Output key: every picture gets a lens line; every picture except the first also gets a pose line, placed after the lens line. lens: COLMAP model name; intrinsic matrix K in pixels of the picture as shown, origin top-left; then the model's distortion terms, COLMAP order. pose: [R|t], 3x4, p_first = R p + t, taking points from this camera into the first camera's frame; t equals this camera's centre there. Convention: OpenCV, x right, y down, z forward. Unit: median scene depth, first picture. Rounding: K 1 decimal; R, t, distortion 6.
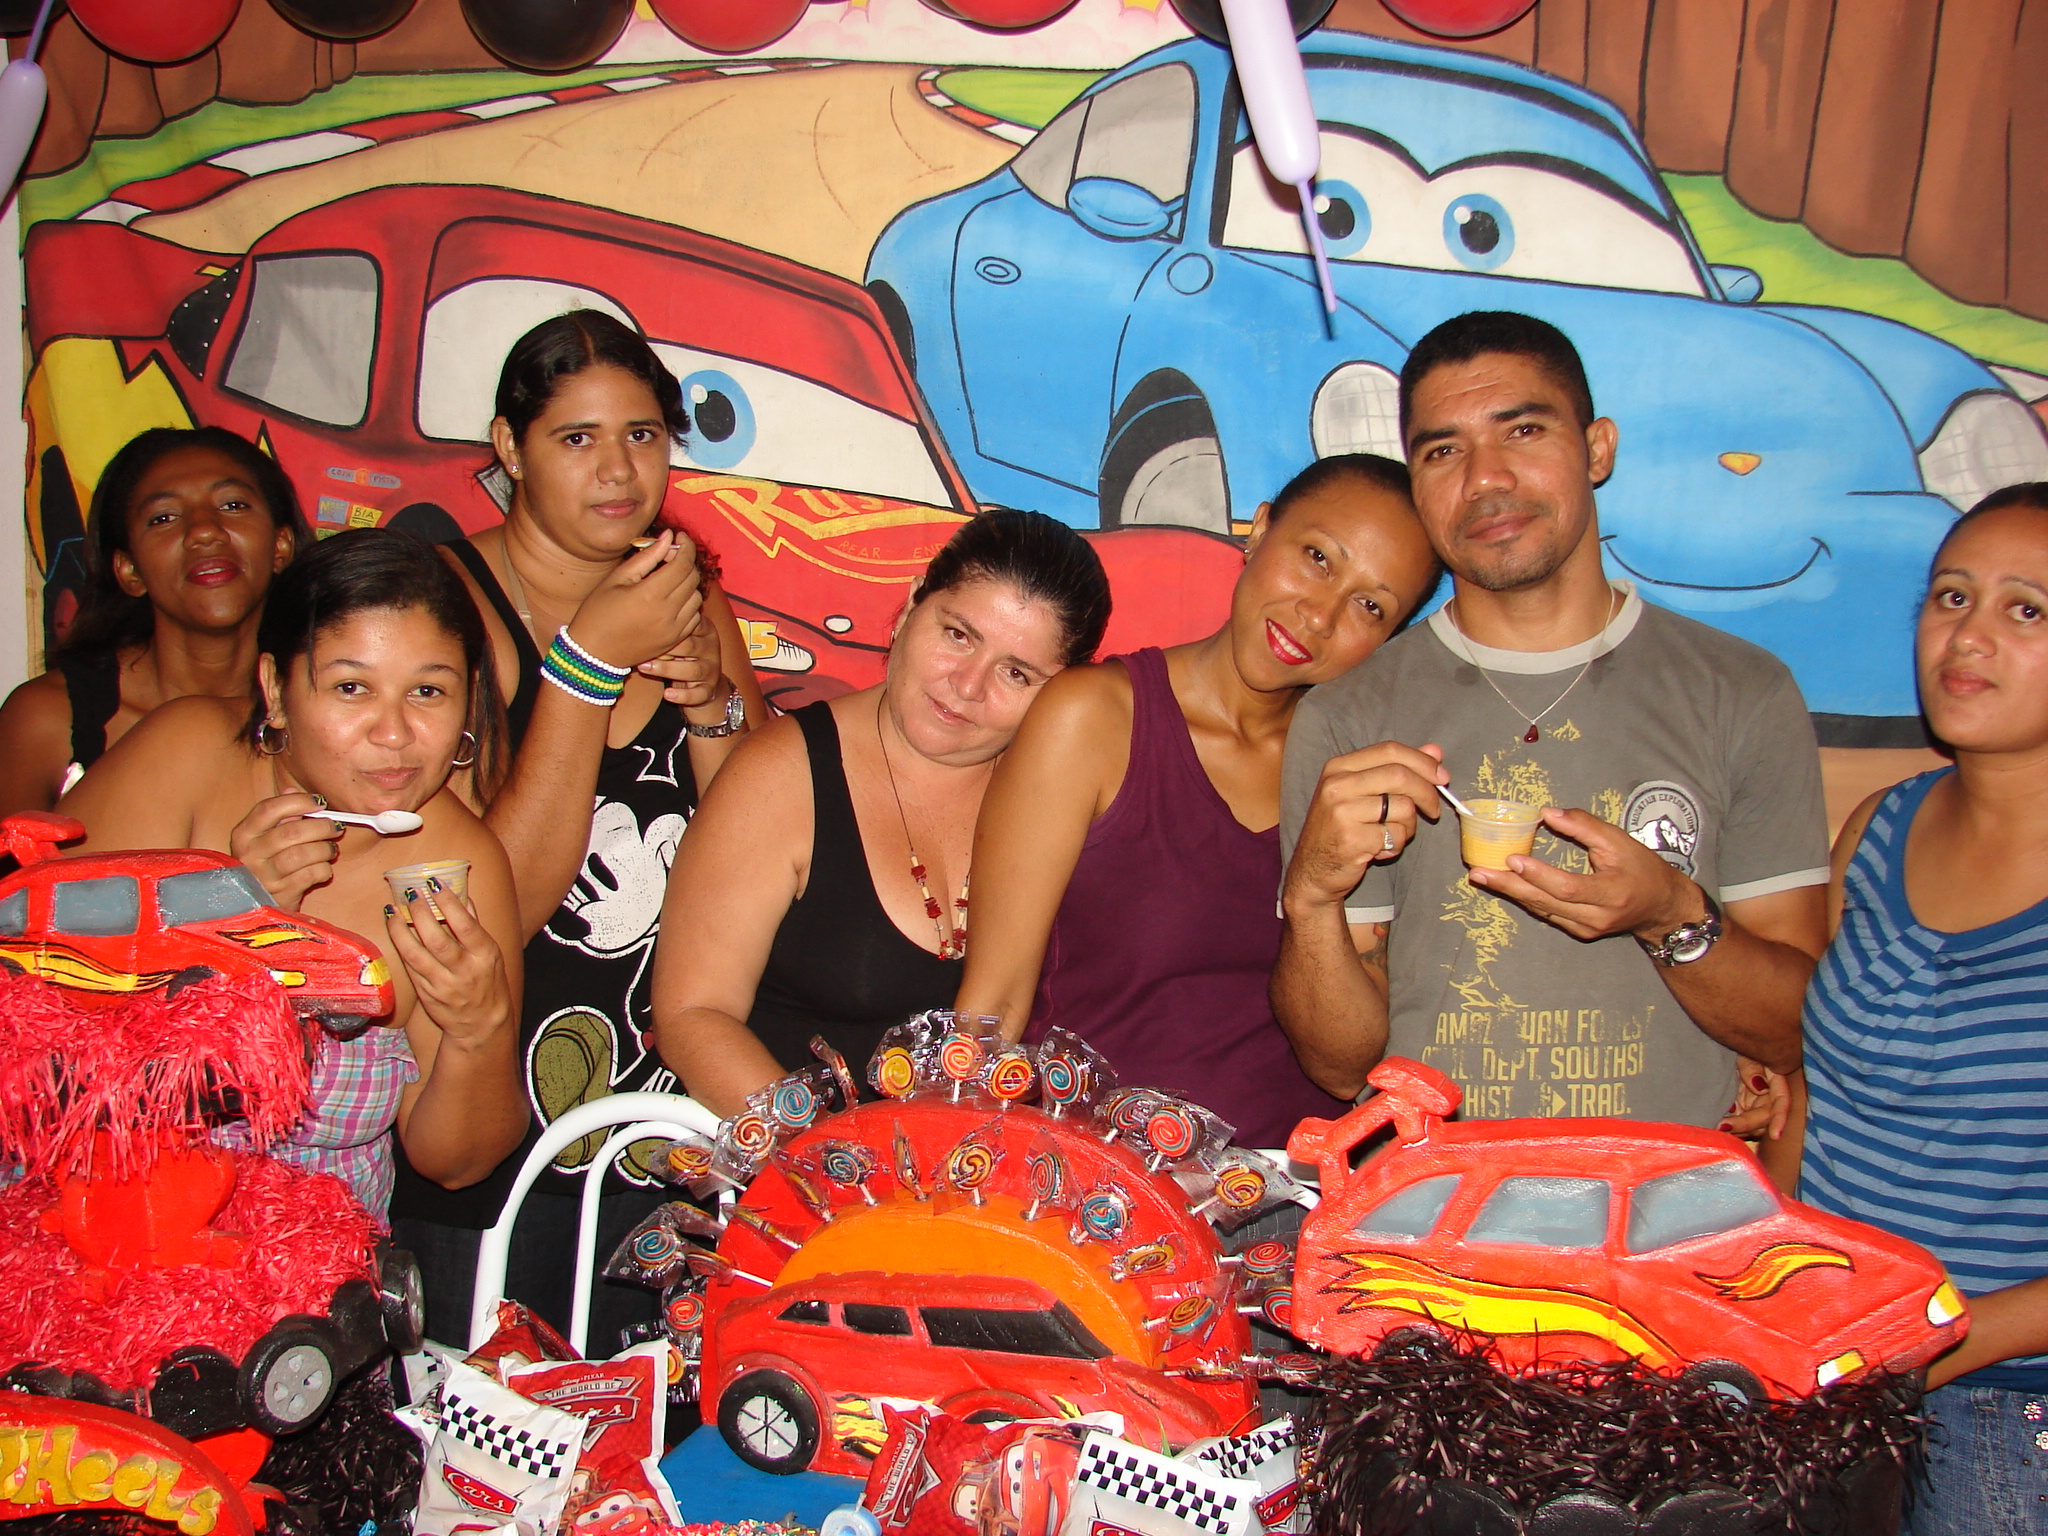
lens RADIAL K [[2218.2, 0, 1012.7], [0, 2218.2, 758.2], [0, 0, 1]] dist [-0.223733, 0.249928]
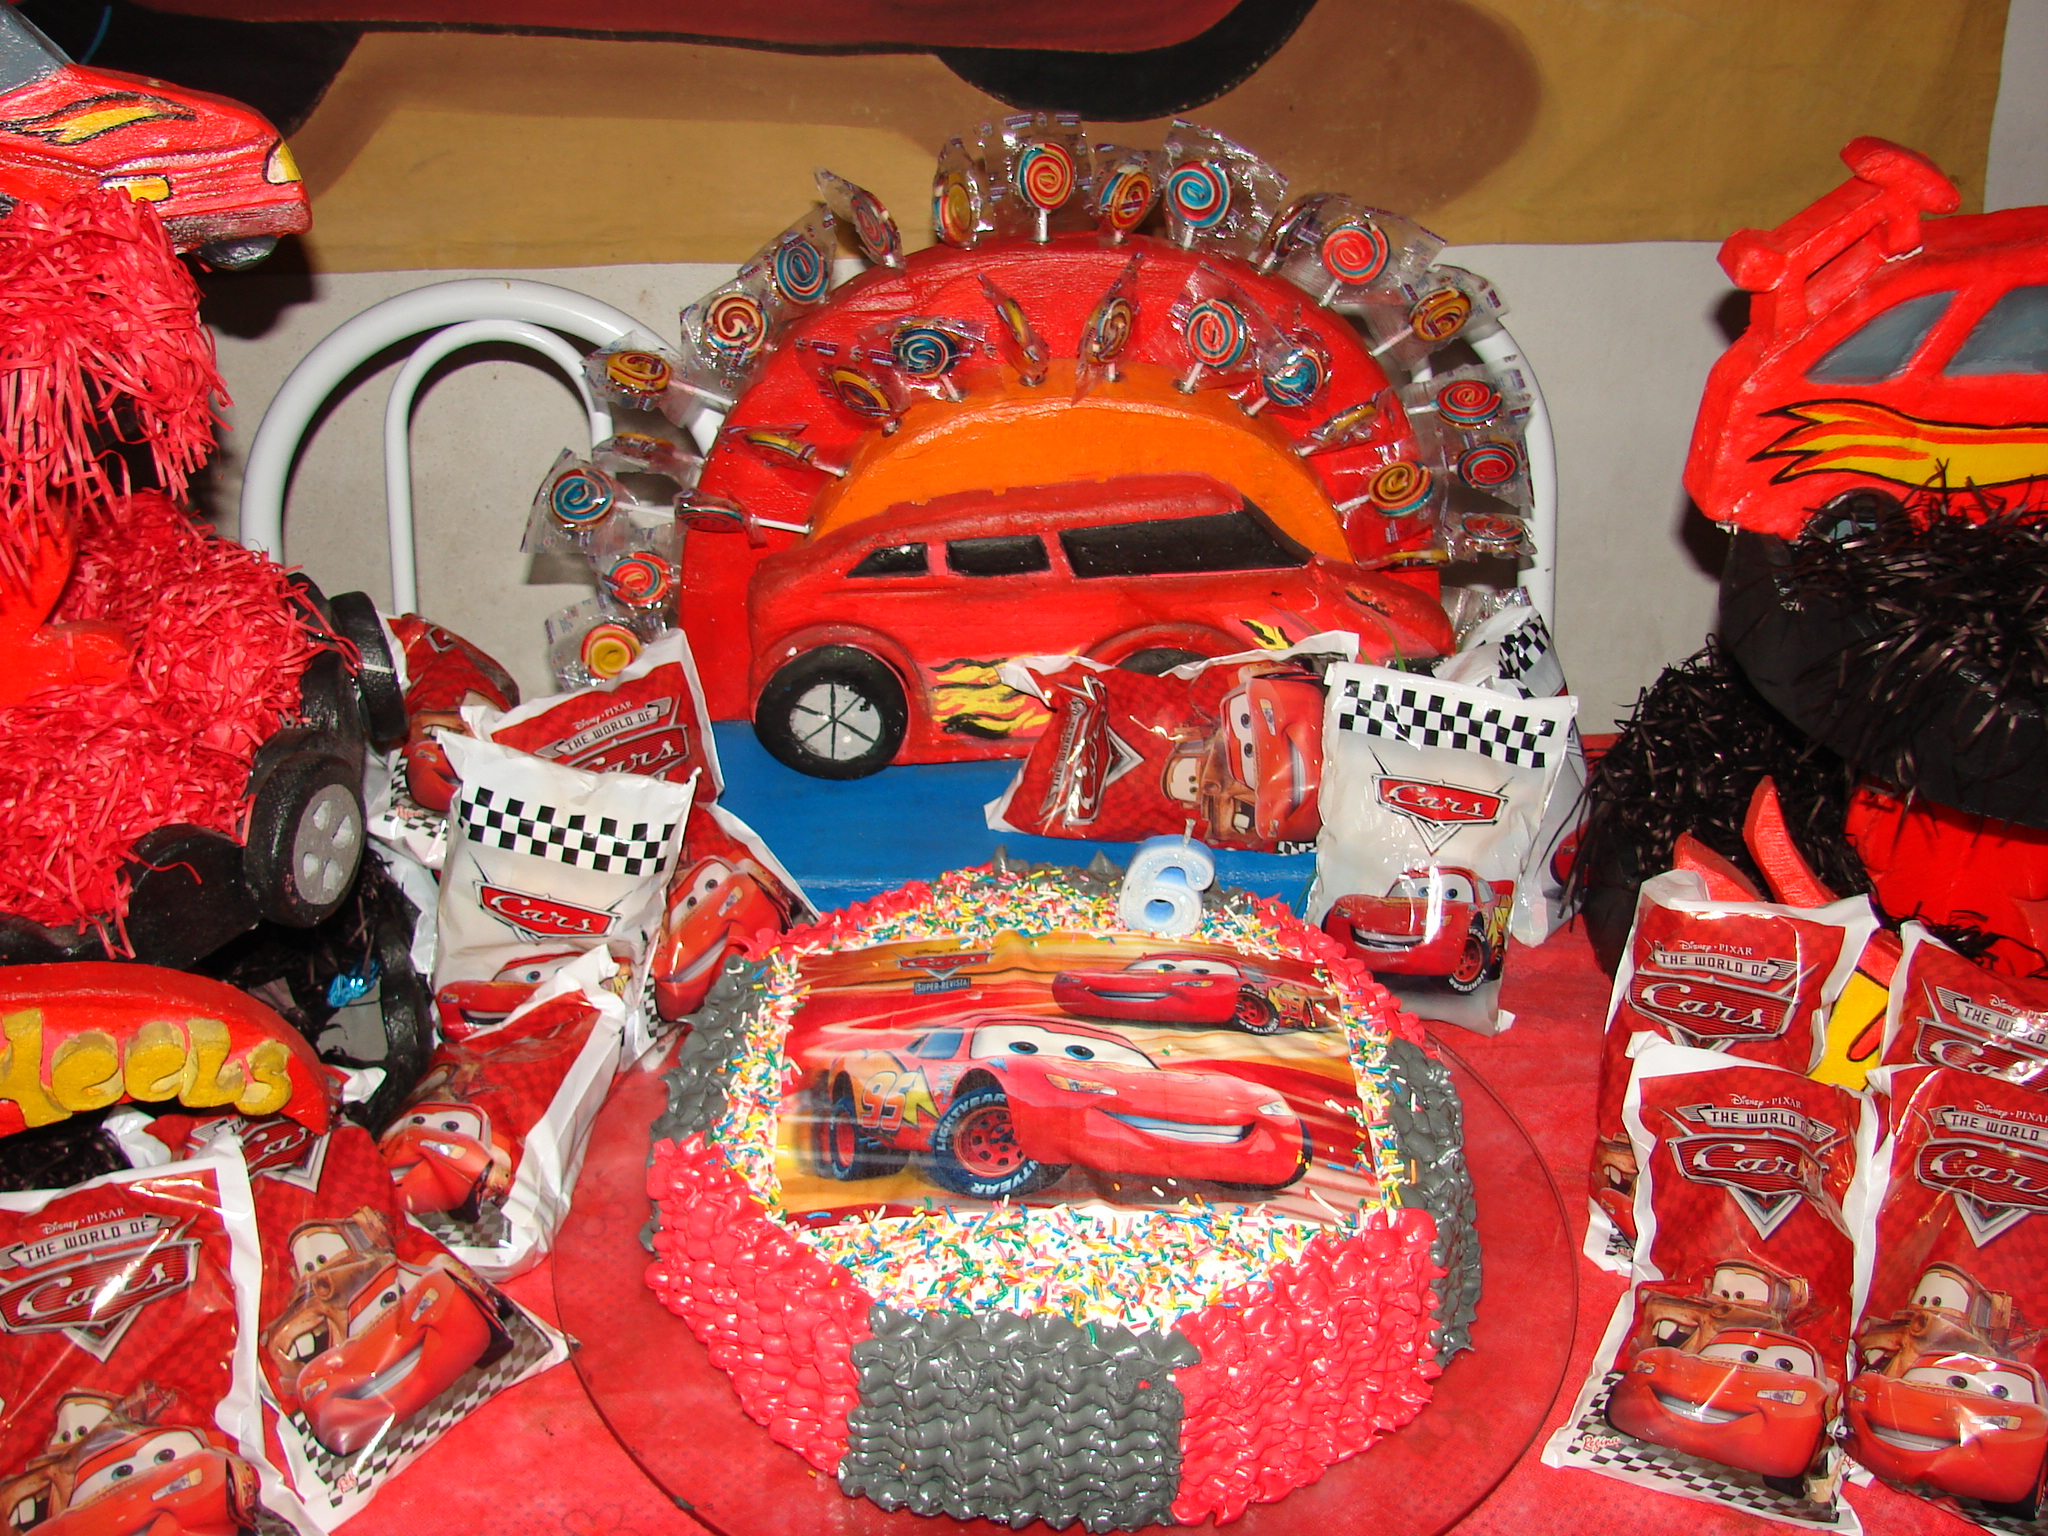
lens RADIAL K [[2243.5, 0, 1041.9], [0, 2243.5, 761.1], [0, 0, 1]] dist [-0.218902, 0.265158]
pose [[0.928522, -0.189537, 0.319252, -0.240248], [0.041490, 0.907462, 0.418081, 0.006668], [-0.368951, -0.374951, 0.850463, 0.271148]]
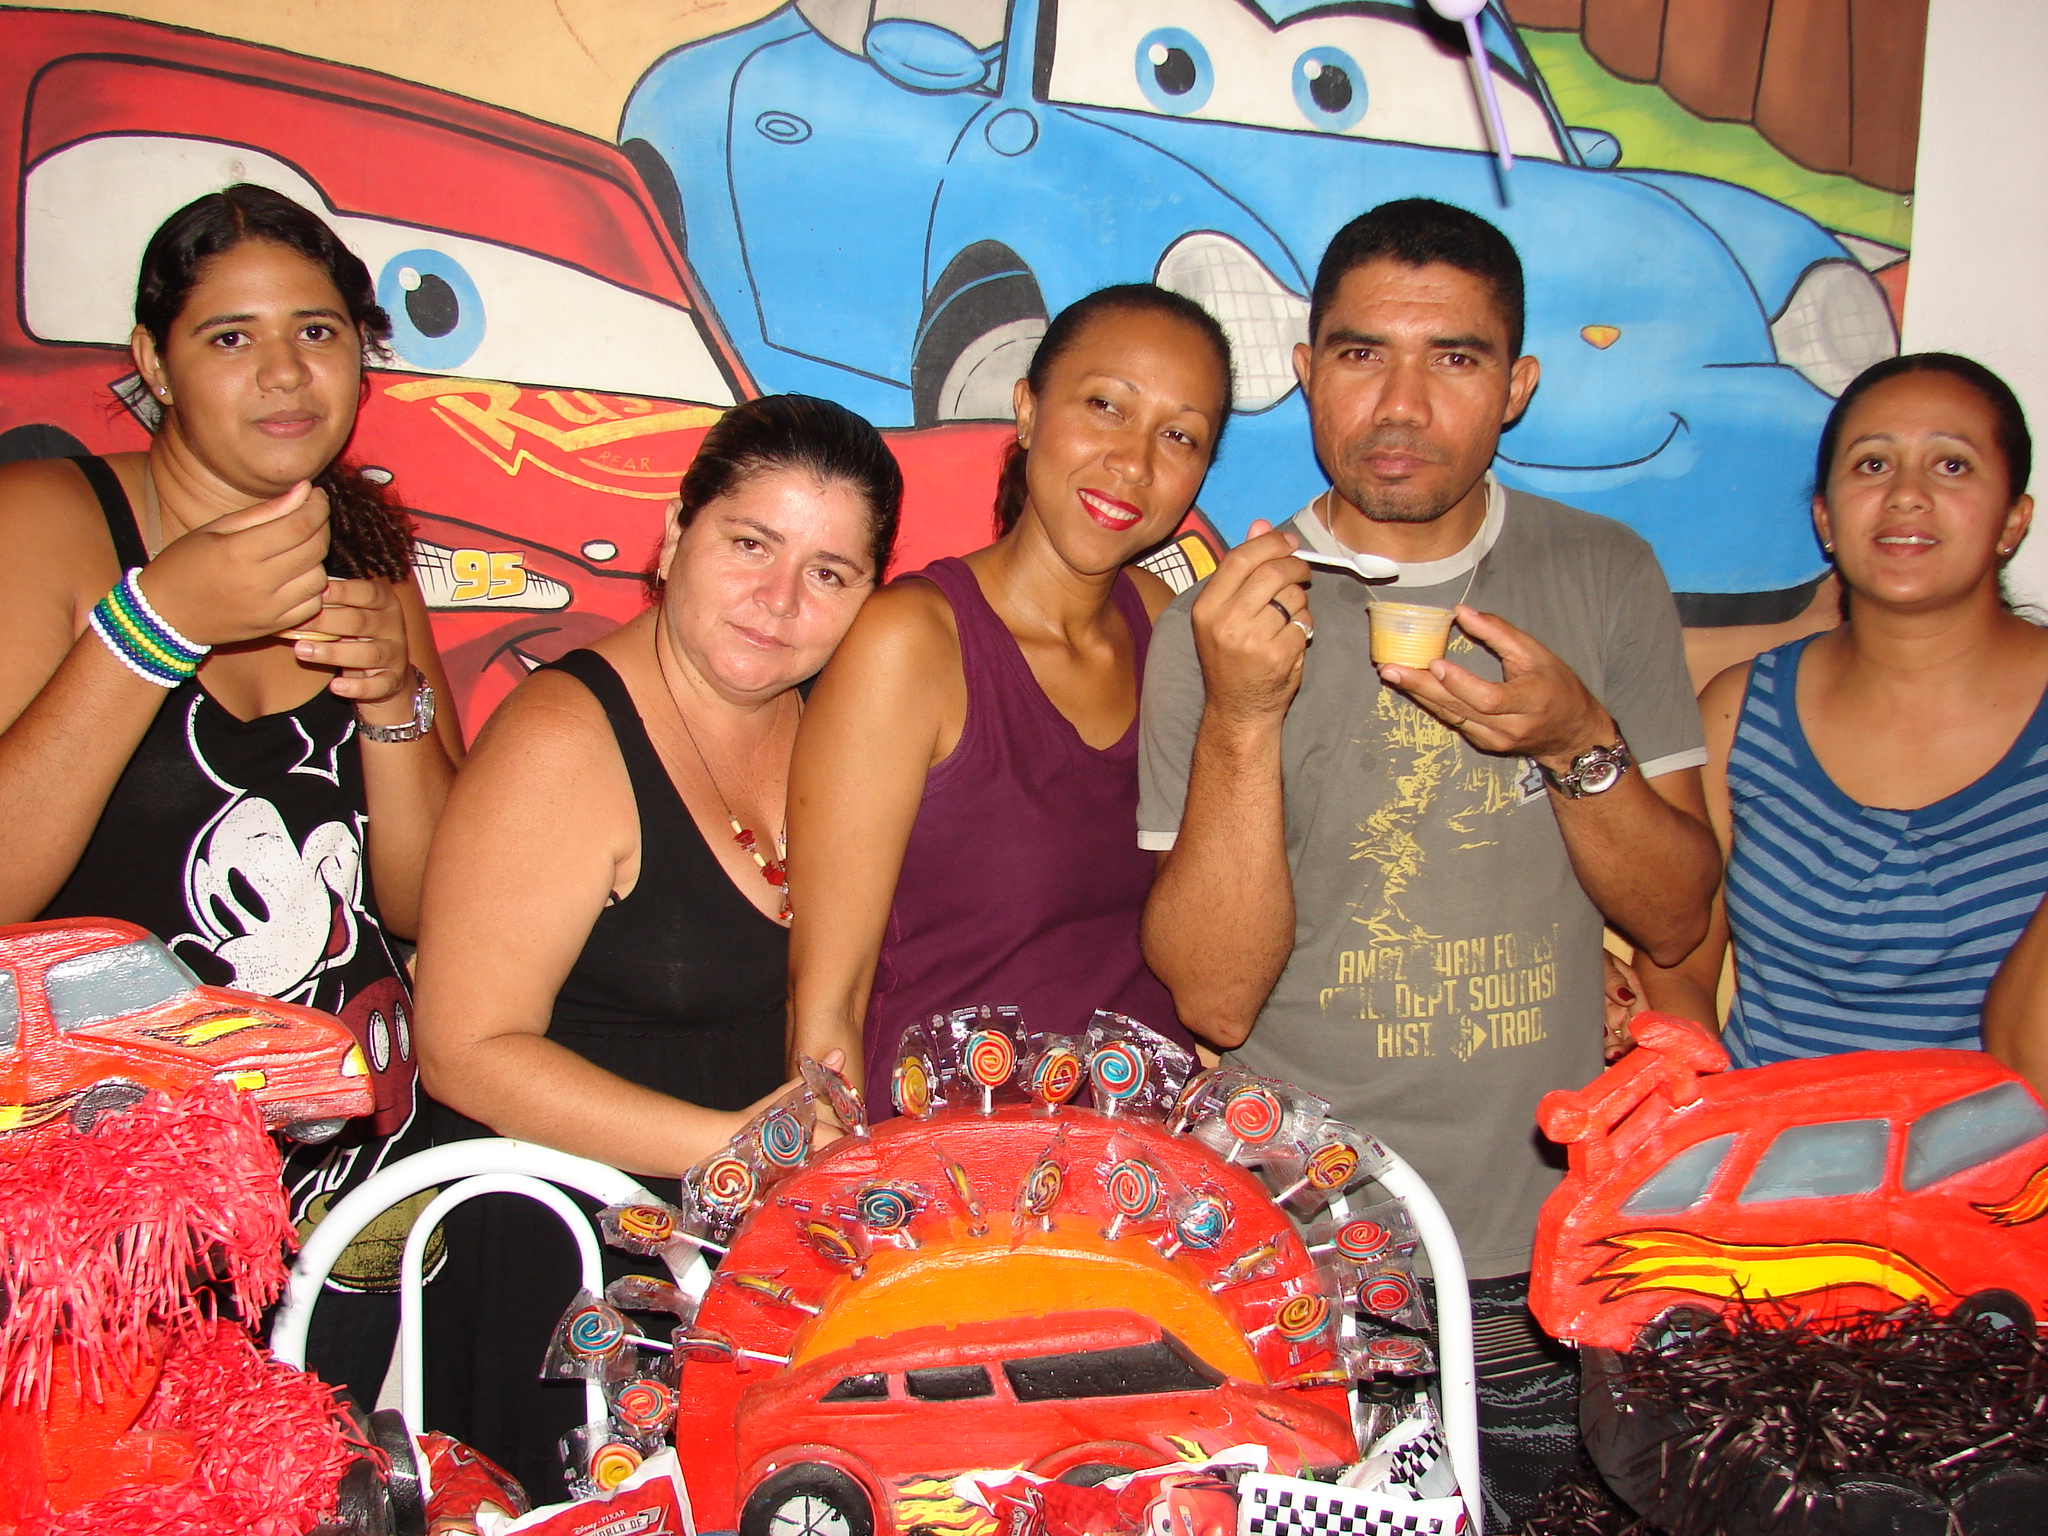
lens RADIAL K [[2242.3, 0, 1024.0], [0, 2242.3, 768.0], [0, 0, 1]] dist [-0.214556, 0.260491]
pose [[0.937983, -0.081927, 0.336862, -0.242392], [0.063333, 0.995818, 0.065841, -0.026193], [-0.340848, -0.040424, 0.939249, 0.164016]]
